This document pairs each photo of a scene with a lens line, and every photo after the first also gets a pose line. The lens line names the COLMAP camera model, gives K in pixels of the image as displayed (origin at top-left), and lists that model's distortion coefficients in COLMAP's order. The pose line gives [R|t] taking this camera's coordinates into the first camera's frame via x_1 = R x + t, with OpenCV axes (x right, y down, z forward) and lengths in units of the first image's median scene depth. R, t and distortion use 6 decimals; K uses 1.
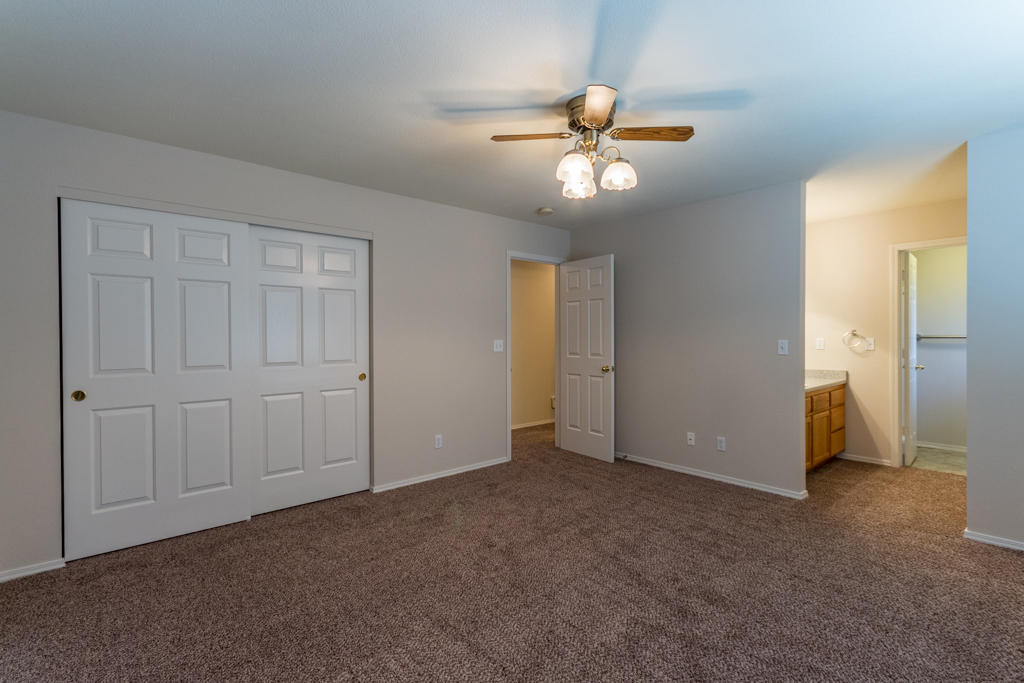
lens RADIAL K [[473.8, 0, 512.0], [0, 473.8, 341.5], [0, 0, 1]] dist [0.001222, -0.000305]
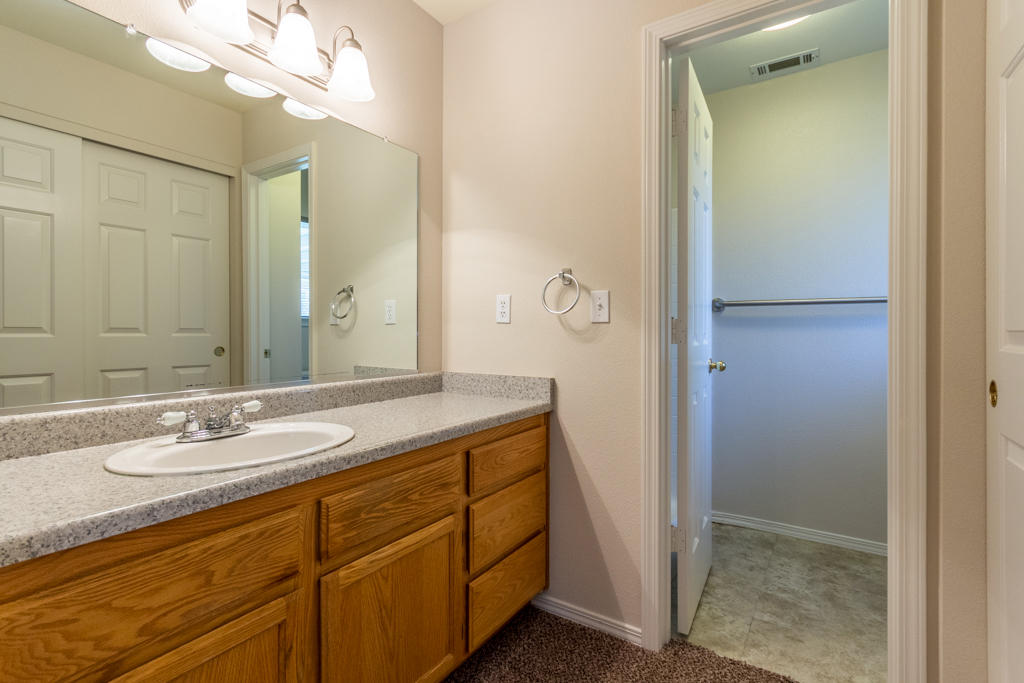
lens RADIAL K [[478.4, 0, 526.8], [0, 478.4, 340.1], [0, 0, 1]] dist [0.002734, -0.000221]
pose [[0.958334, -0.000234, 0.285650, 0.580891], [-0.000715, 0.999995, 0.003216, 0.030237], [-0.285650, -0.003286, 0.958329, 0.644589]]
